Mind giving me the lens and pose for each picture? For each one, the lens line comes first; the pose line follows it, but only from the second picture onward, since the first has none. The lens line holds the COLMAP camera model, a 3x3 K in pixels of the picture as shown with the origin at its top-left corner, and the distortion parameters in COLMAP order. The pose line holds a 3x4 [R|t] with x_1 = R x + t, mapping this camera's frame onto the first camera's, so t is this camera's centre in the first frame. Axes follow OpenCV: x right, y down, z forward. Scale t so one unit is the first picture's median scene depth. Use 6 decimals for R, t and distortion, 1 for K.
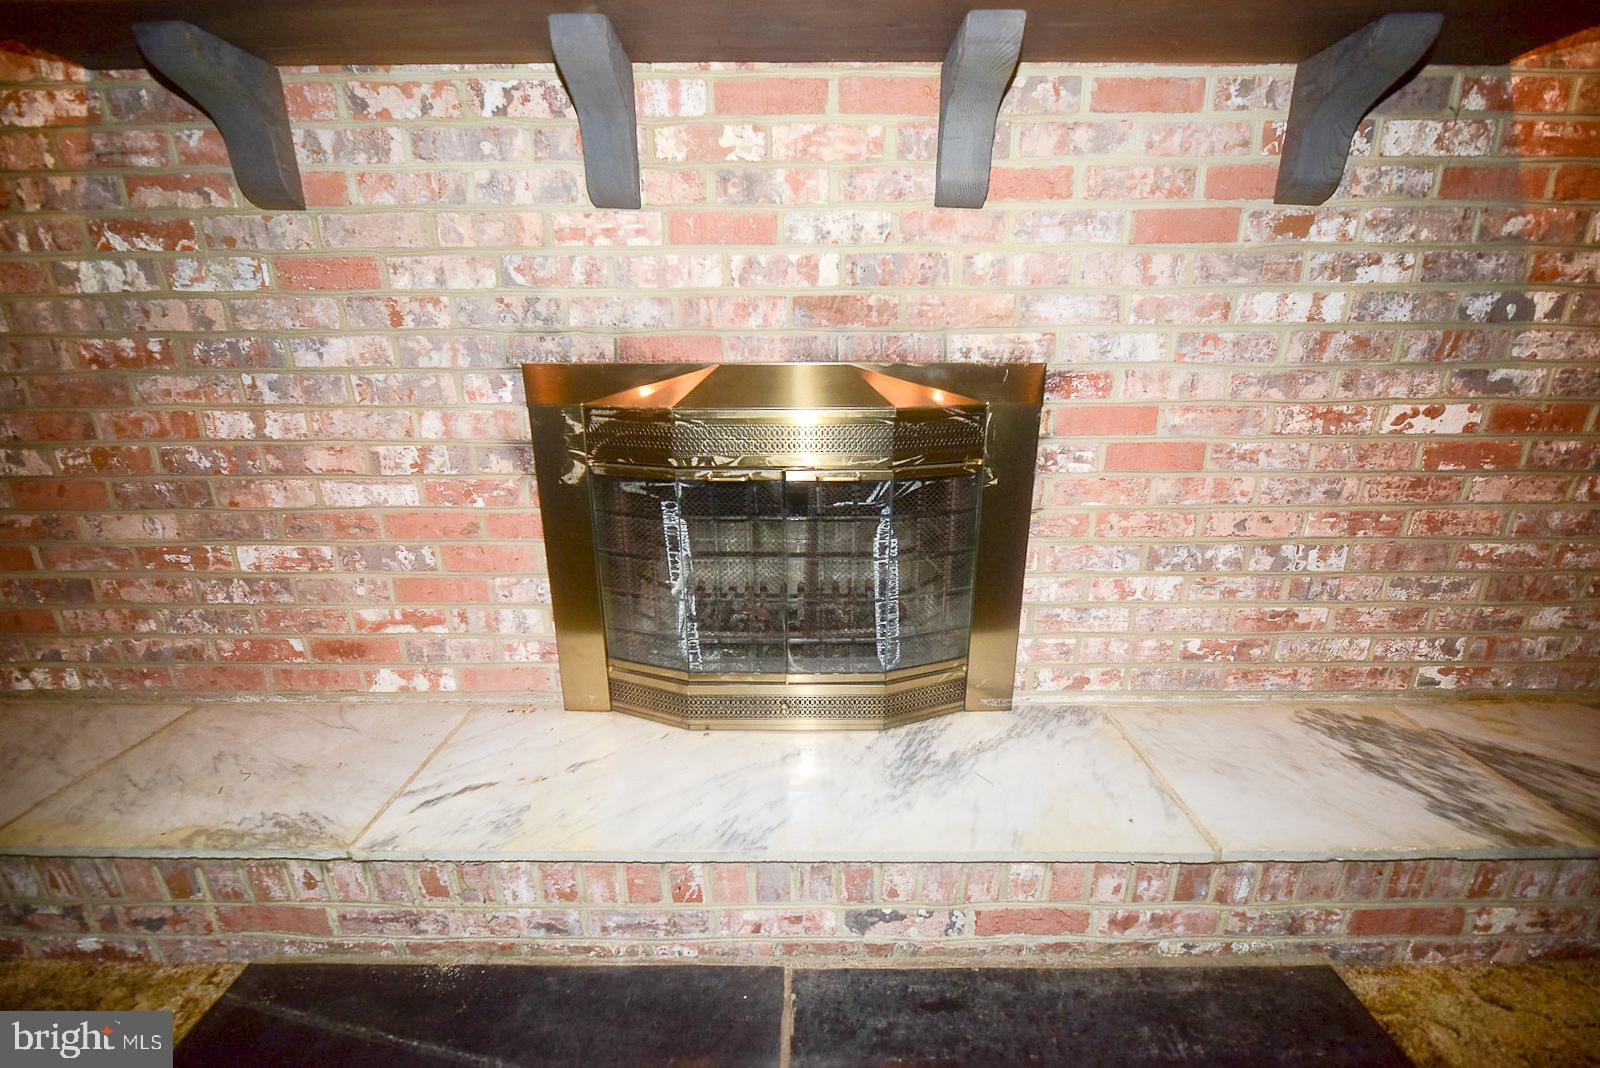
lens RADIAL K [[672.5, 0, 800.9], [0, 672.5, 535.8], [0, 0, 1]] dist [-0.003555, -0.001563]
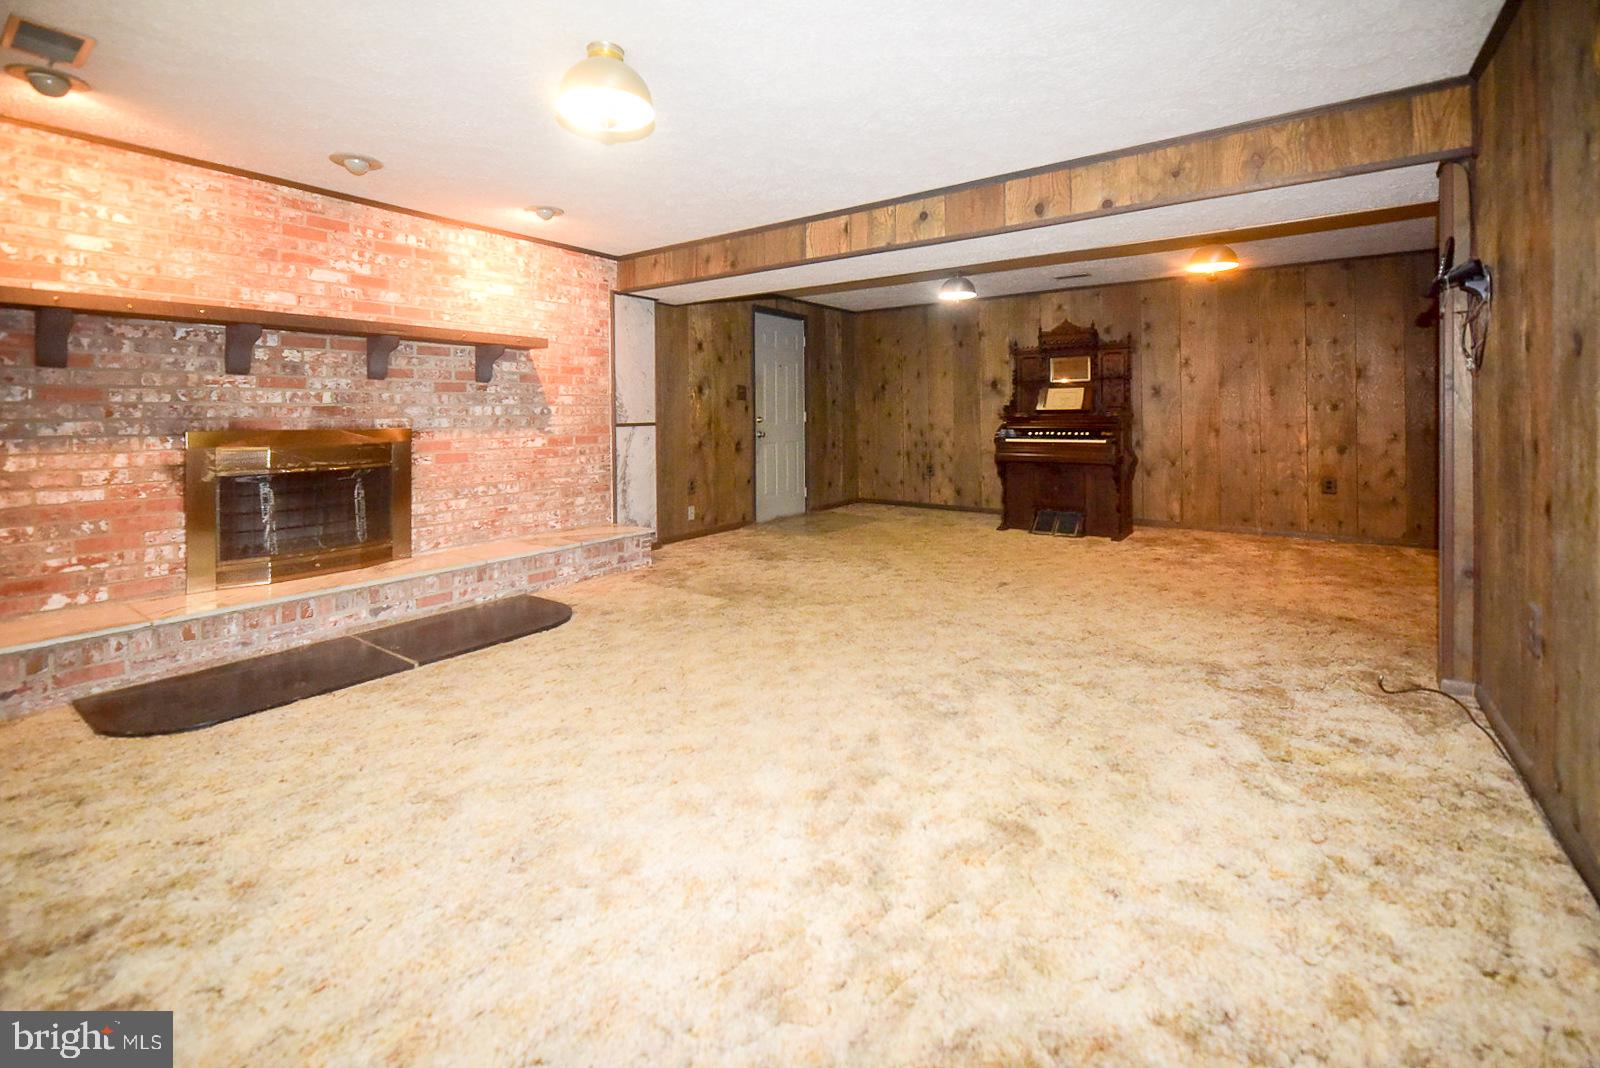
lens RADIAL K [[672.5, 0, 793.7], [0, 672.5, 419.2], [0, 0, 1]] dist [-0.003555, -0.001563]
pose [[0.582484, -0.005778, 0.812822, -1.093006], [0.230833, 0.959981, -0.158595, 0.582519], [-0.779377, 0.280006, 0.560507, -2.052691]]
